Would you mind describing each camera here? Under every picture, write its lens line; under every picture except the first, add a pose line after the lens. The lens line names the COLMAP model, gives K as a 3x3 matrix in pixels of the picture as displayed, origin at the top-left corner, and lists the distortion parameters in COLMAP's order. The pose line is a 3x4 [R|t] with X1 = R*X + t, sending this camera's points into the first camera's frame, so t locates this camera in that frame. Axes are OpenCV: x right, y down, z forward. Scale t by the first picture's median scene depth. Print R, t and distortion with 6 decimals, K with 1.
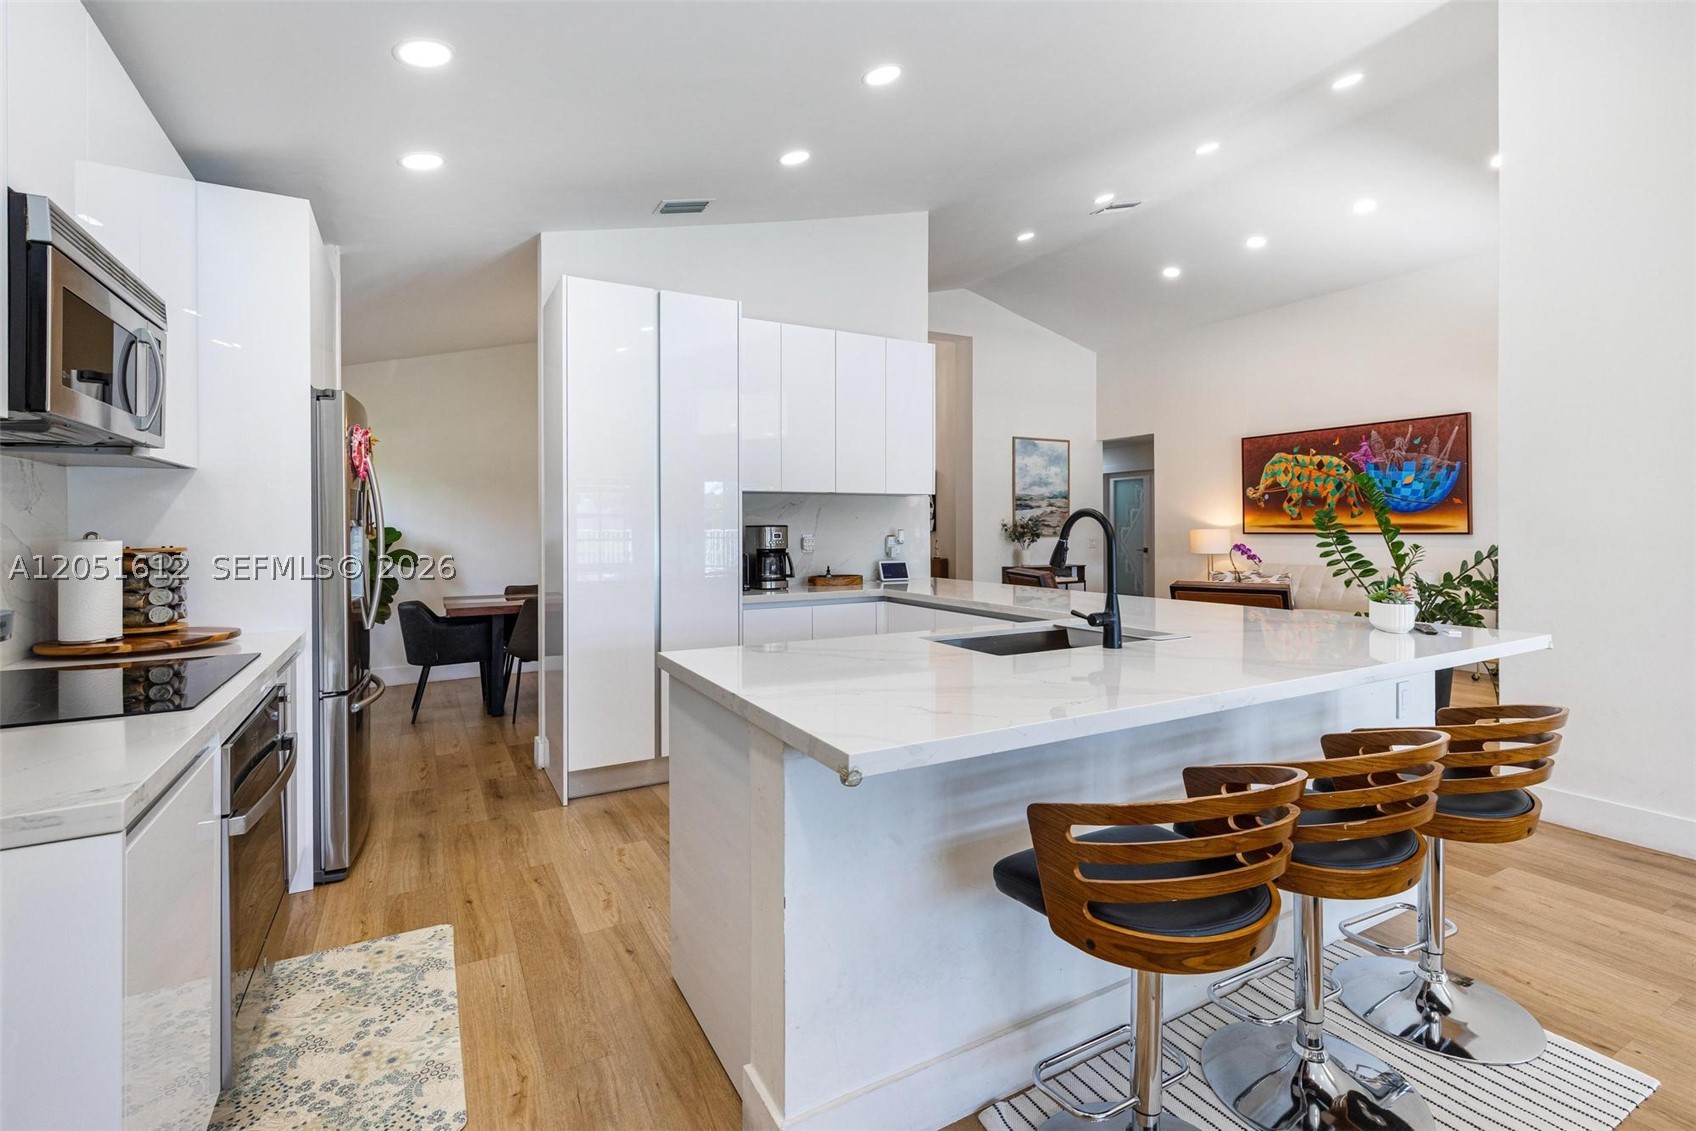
lens RADIAL K [[792.6, 0, 872.4], [0, 792.6, 526.9], [0, 0, 1]] dist [-0.000482, -0.000180]
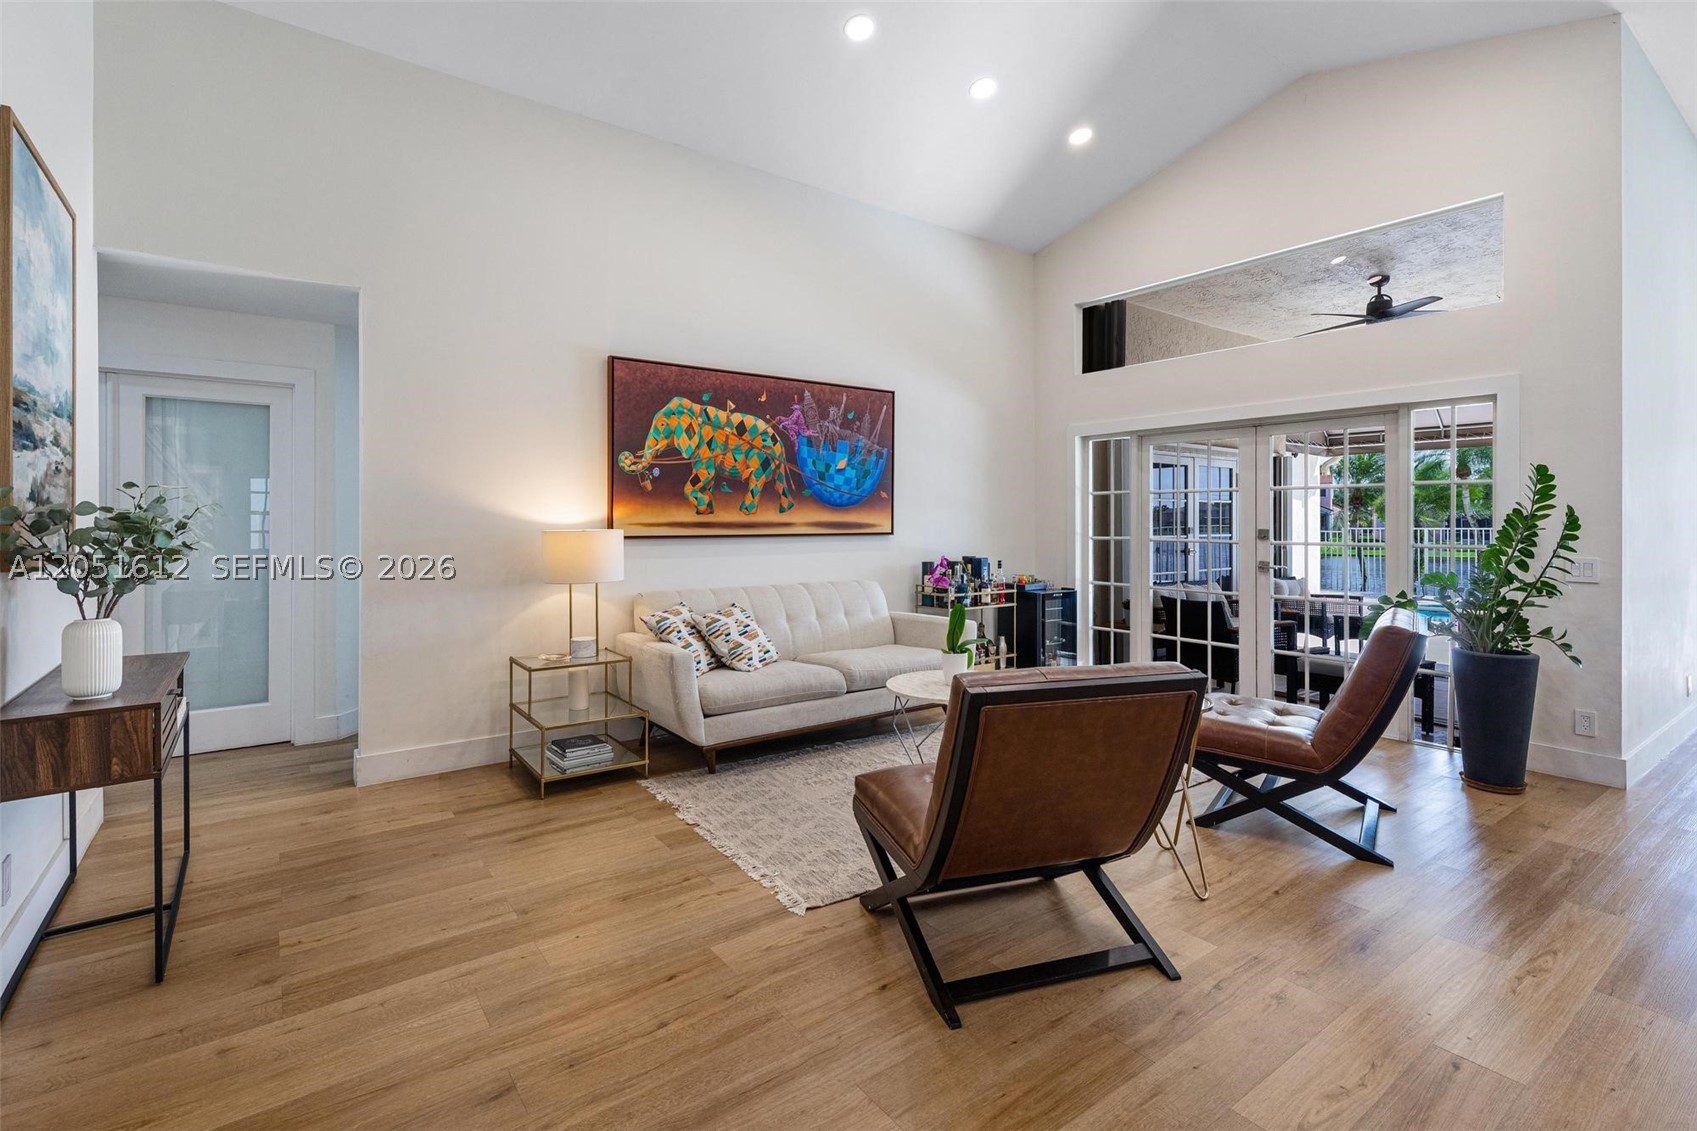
lens RADIAL K [[793.1, 0, 863.4], [0, 793.1, 532.1], [0, 0, 1]] dist [-0.001151, 0.001018]
pose [[-0.134102, -0.012539, 0.990888, -0.079815], [-0.002153, 0.999921, 0.012362, -0.002841], [-0.990965, -0.000475, -0.134119, 0.968715]]
